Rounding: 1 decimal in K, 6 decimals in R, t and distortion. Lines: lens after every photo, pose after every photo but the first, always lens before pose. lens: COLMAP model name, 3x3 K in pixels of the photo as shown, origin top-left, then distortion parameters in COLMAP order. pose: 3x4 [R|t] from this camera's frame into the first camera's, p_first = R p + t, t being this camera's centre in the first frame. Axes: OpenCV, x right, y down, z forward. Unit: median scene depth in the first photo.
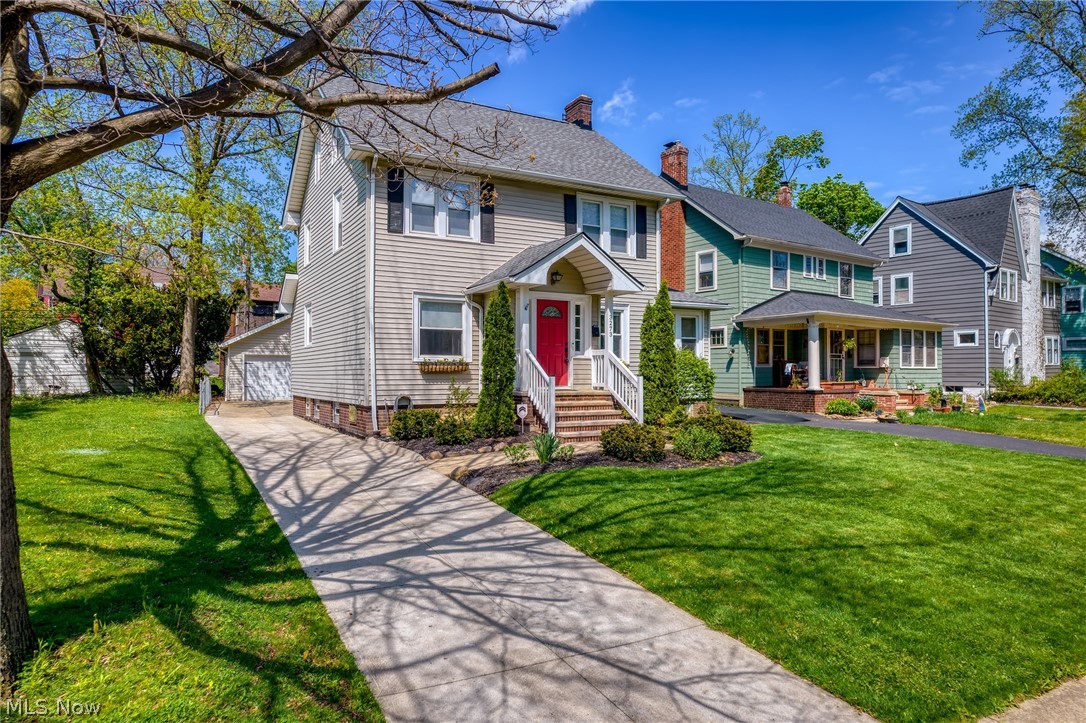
lens RADIAL K [[688.3, 0, 545.7], [0, 688.3, 365.7], [0, 0, 1]] dist [-0.000438, 0.002681]
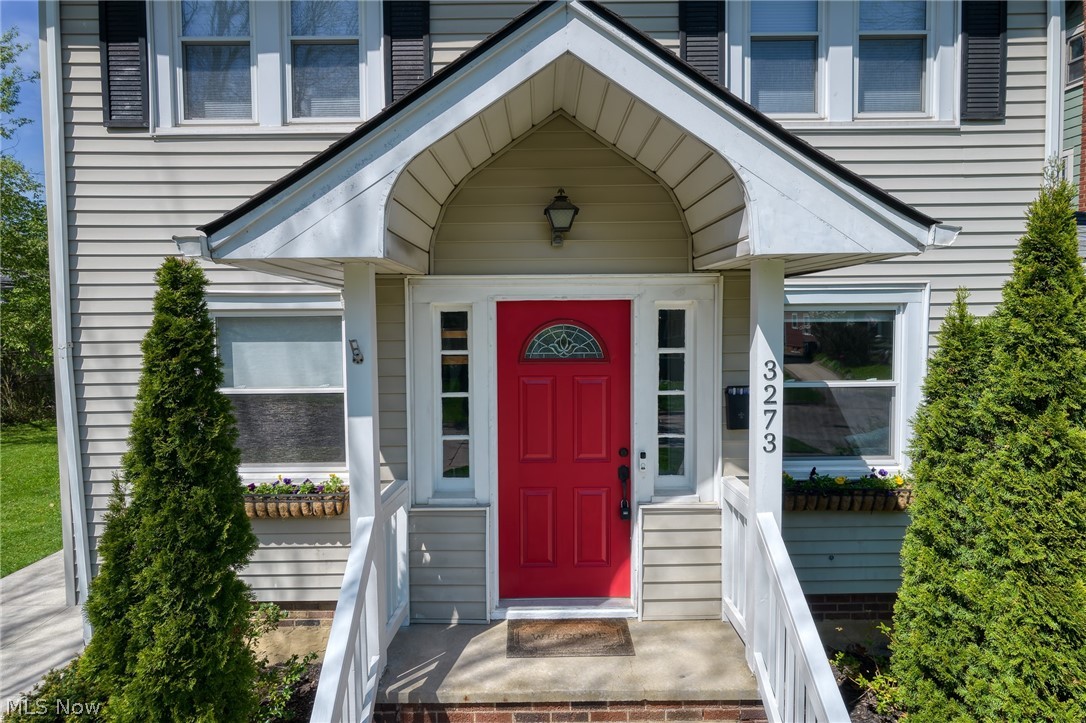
lens RADIAL K [[688.3, 0, 545.7], [0, 688.3, 365.7], [0, 0, 1]] dist [-0.000438, 0.002681]
pose [[0.875011, 0.017926, -0.483770, 0.112504], [0.016883, 0.997576, 0.067501, -0.070974], [0.483808, -0.067231, 0.872588, 0.606718]]
